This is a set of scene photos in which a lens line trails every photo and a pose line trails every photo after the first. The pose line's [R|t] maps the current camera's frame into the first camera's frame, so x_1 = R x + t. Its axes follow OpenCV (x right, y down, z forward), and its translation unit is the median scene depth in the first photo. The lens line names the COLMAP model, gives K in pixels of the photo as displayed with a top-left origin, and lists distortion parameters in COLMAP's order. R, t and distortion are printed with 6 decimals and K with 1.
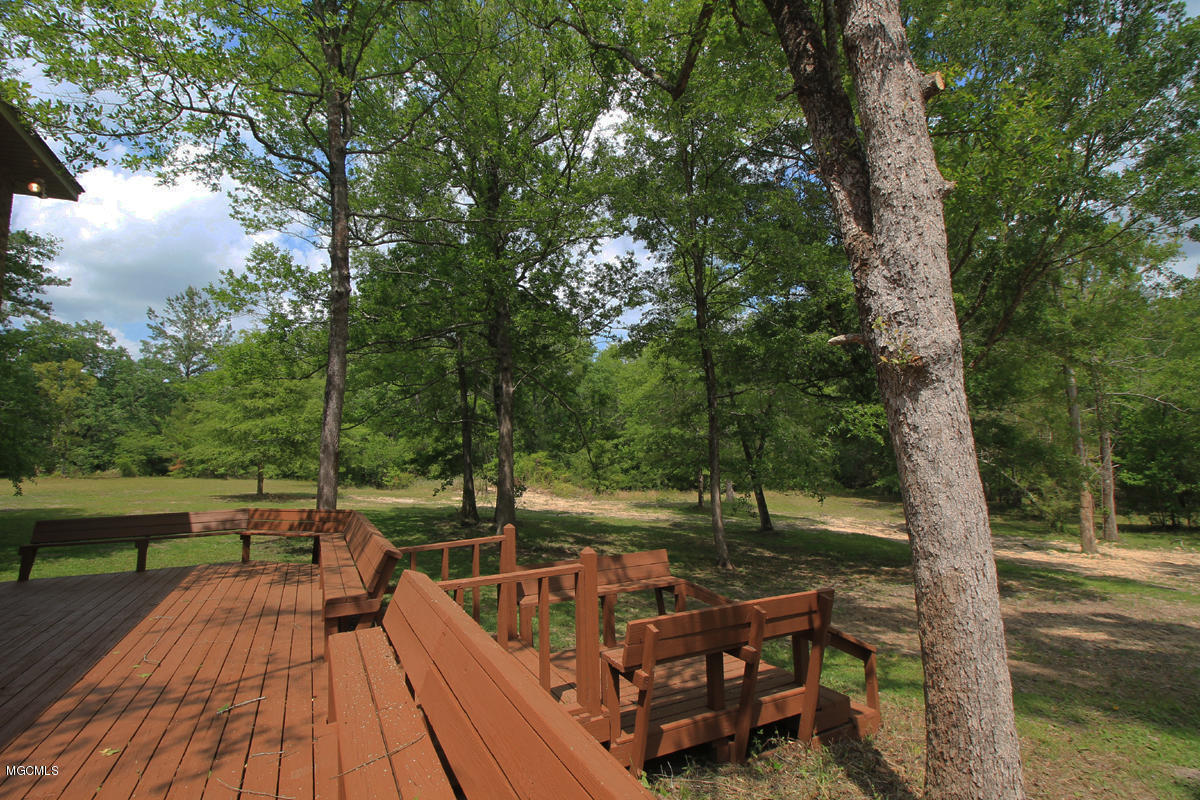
lens RADIAL K [[561.6, 0, 599.9], [0, 561.6, 383.5], [0, 0, 1]] dist [0.002170, -0.016165]
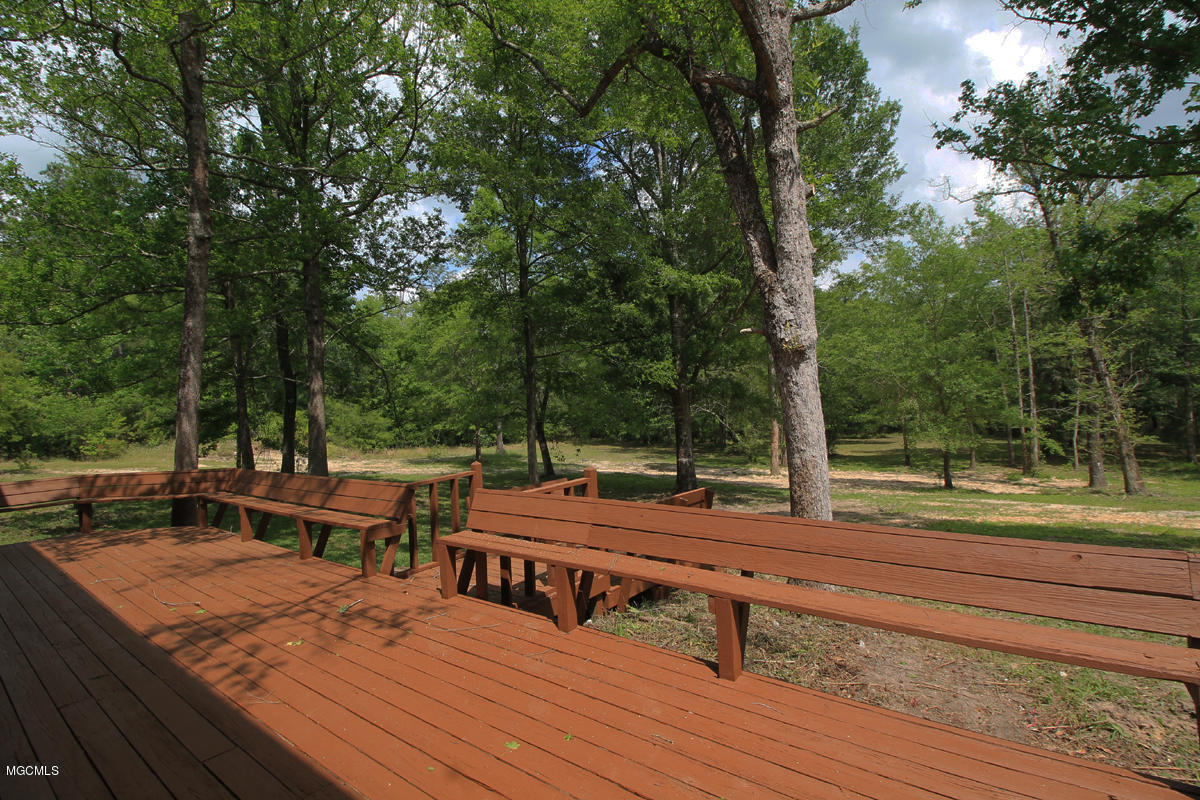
lens RADIAL K [[566.5, 0, 601.1], [0, 566.5, 383.1], [0, 0, 1]] dist [-0.001385, -0.012113]
pose [[0.901837, 0.001123, 0.432074, -0.280920], [-0.034210, 0.997043, 0.068812, -0.009860], [-0.430719, -0.076838, 0.899209, -0.136479]]
